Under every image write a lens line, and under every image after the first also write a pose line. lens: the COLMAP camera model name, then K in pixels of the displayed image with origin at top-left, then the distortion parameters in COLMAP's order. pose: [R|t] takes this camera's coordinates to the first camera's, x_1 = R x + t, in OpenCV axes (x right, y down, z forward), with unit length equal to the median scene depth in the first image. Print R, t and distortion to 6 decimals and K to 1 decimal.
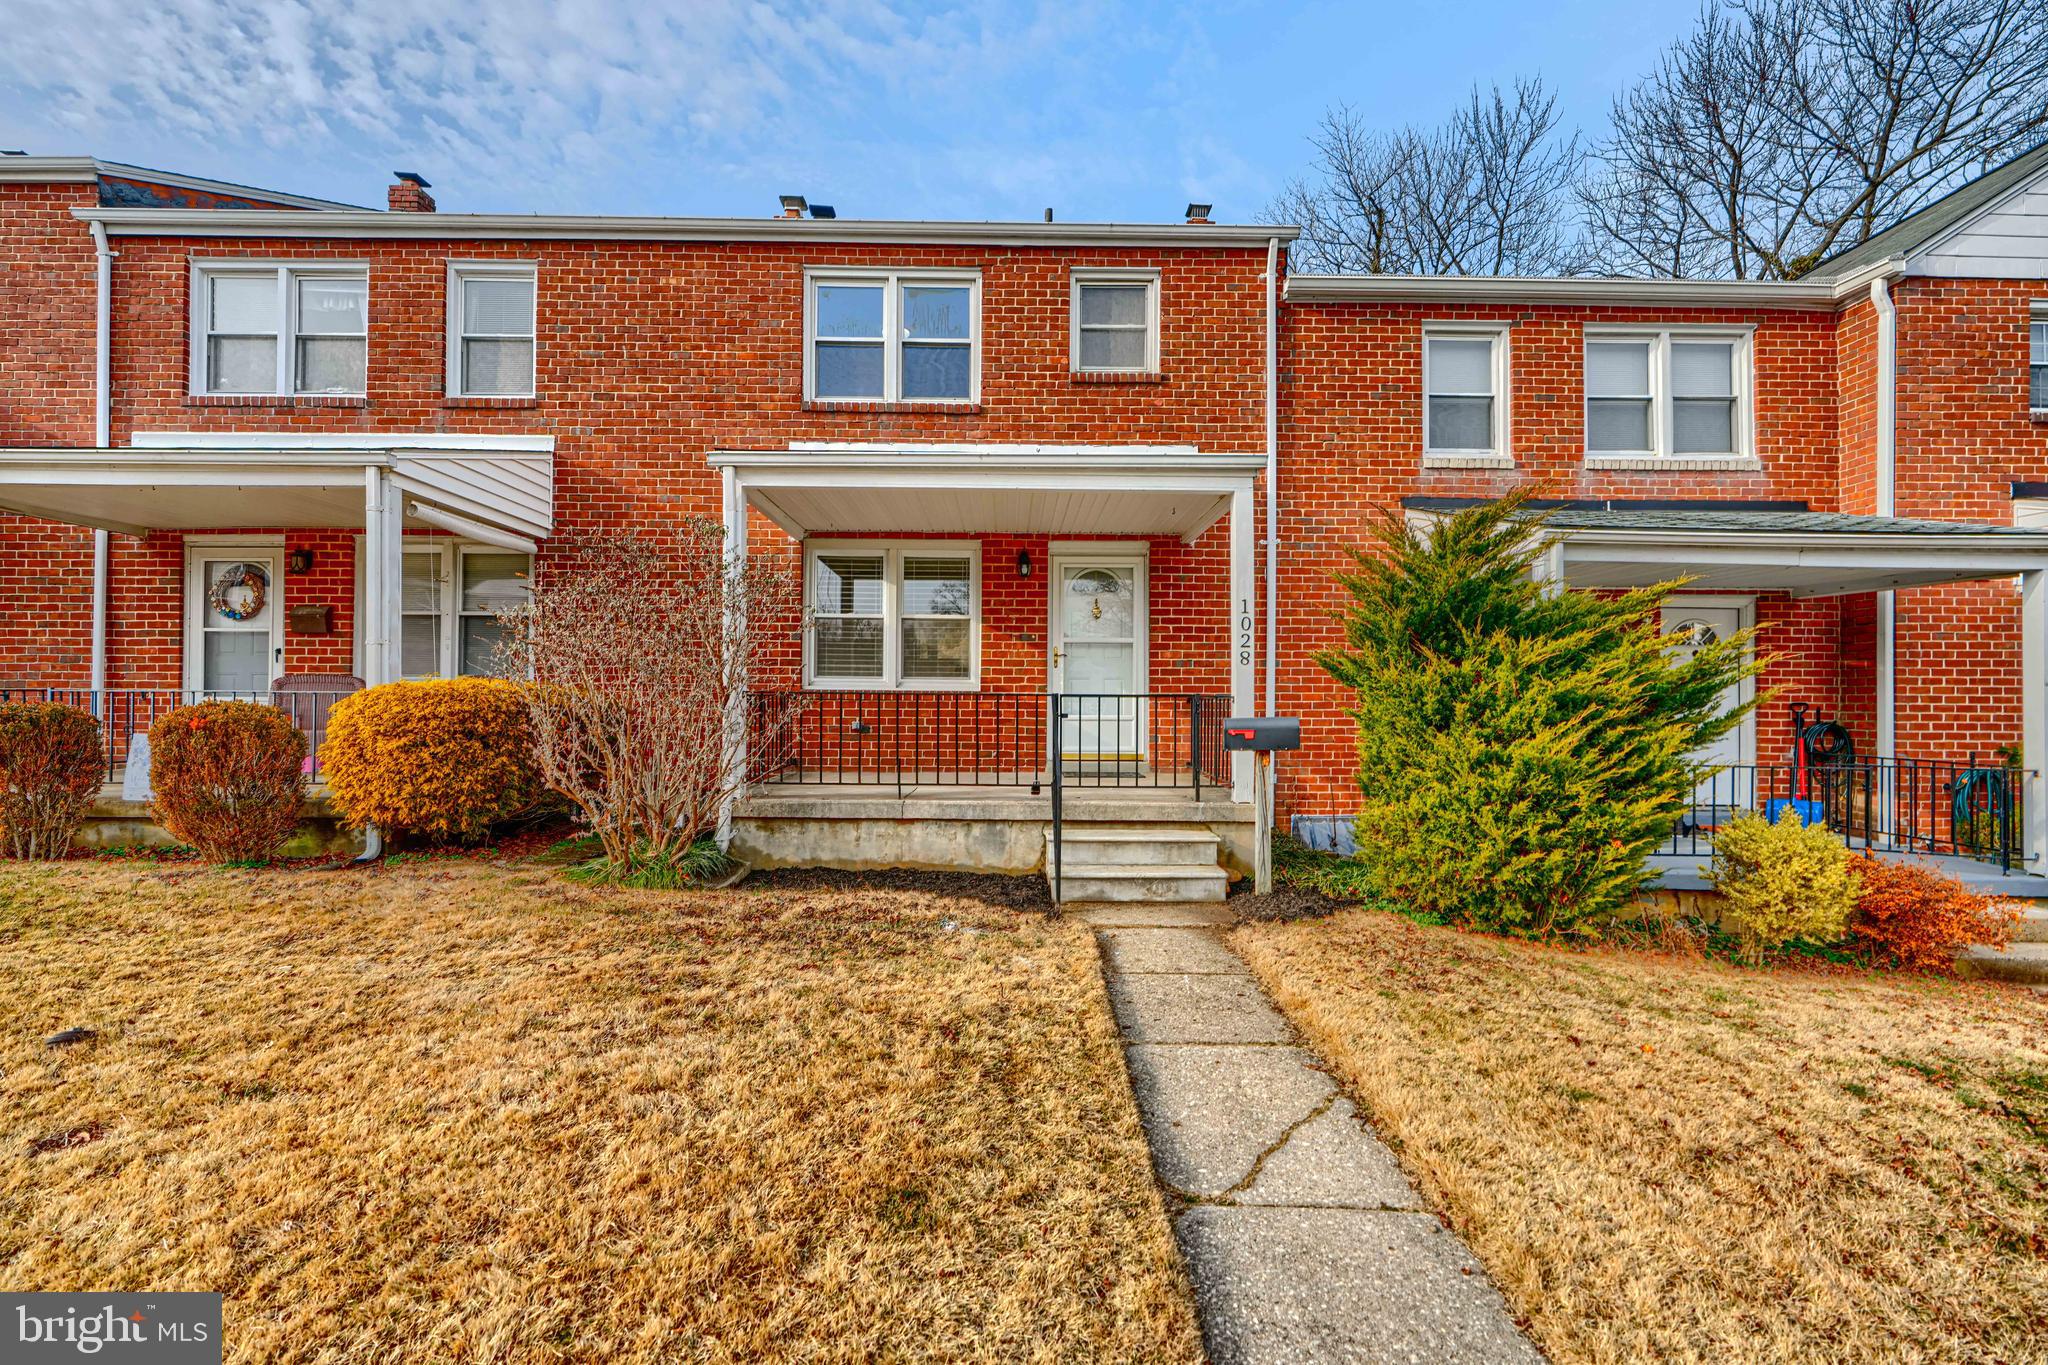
lens RADIAL K [[920.9, 0, 1023.8], [0, 920.9, 688.8], [0, 0, 1]] dist [0.000450, -0.000191]
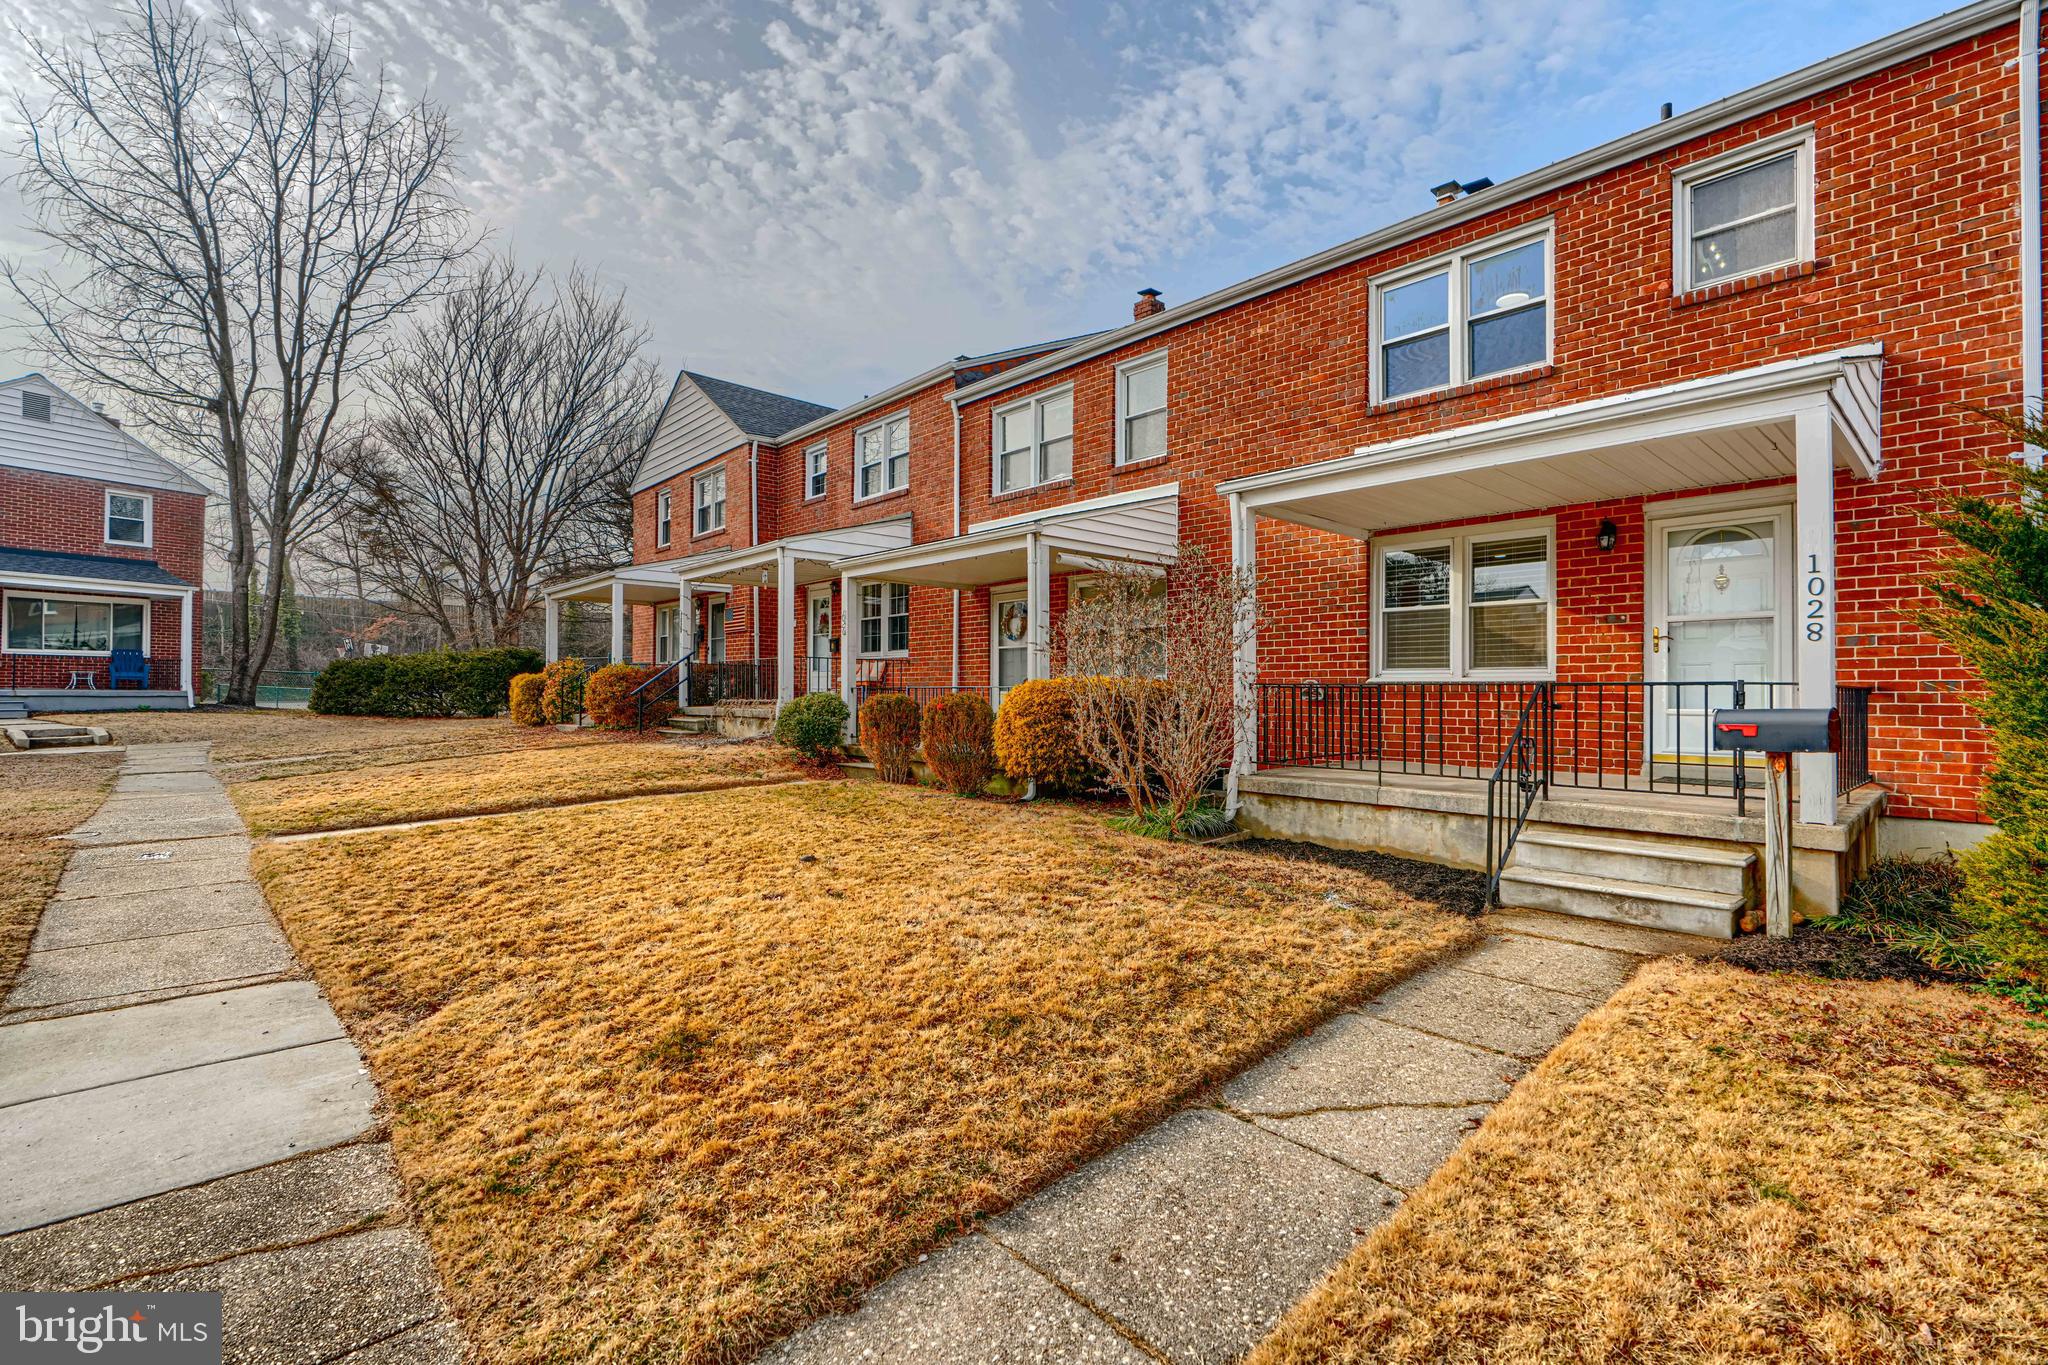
lens RADIAL K [[920.9, 0, 1025.4], [0, 920.9, 680.5], [0, 0, 1]] dist [0.000450, -0.000191]
pose [[0.666980, -0.013163, -0.744959, 0.278805], [0.009472, 0.999913, -0.009188, 0.005125], [0.745015, -0.000928, 0.667047, 0.007847]]
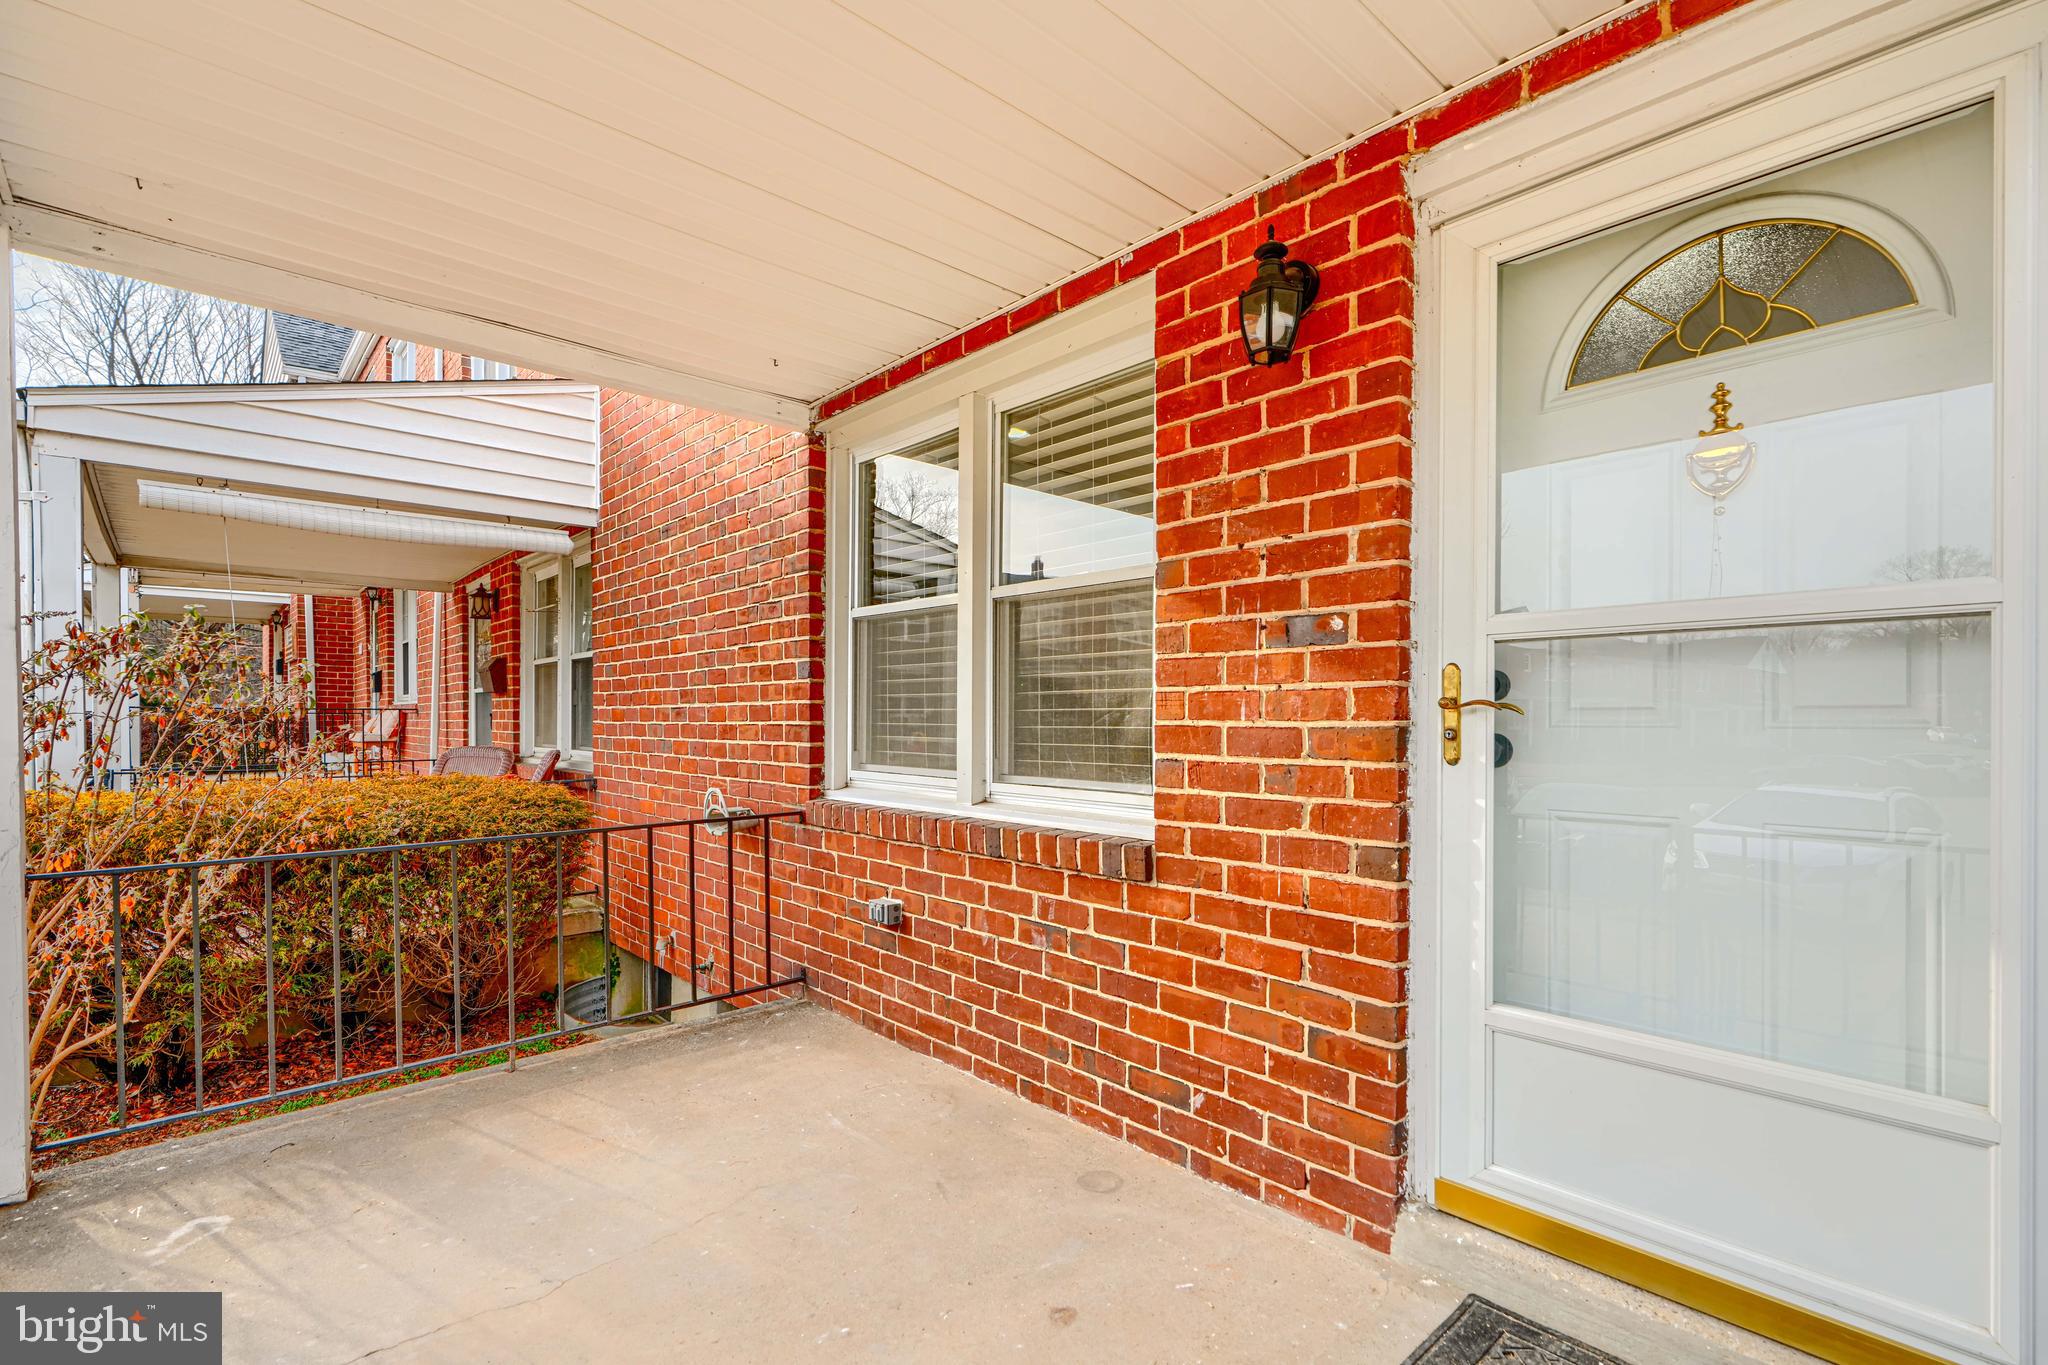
lens RADIAL K [[920.9, 0, 1023.3], [0, 920.9, 709.9], [0, 0, 1]] dist [0.000450, -0.000191]
pose [[0.652709, -0.009311, -0.757551, 0.127776], [0.010113, 0.999942, -0.003576, -0.035837], [0.757541, -0.005326, 0.652766, 0.799292]]
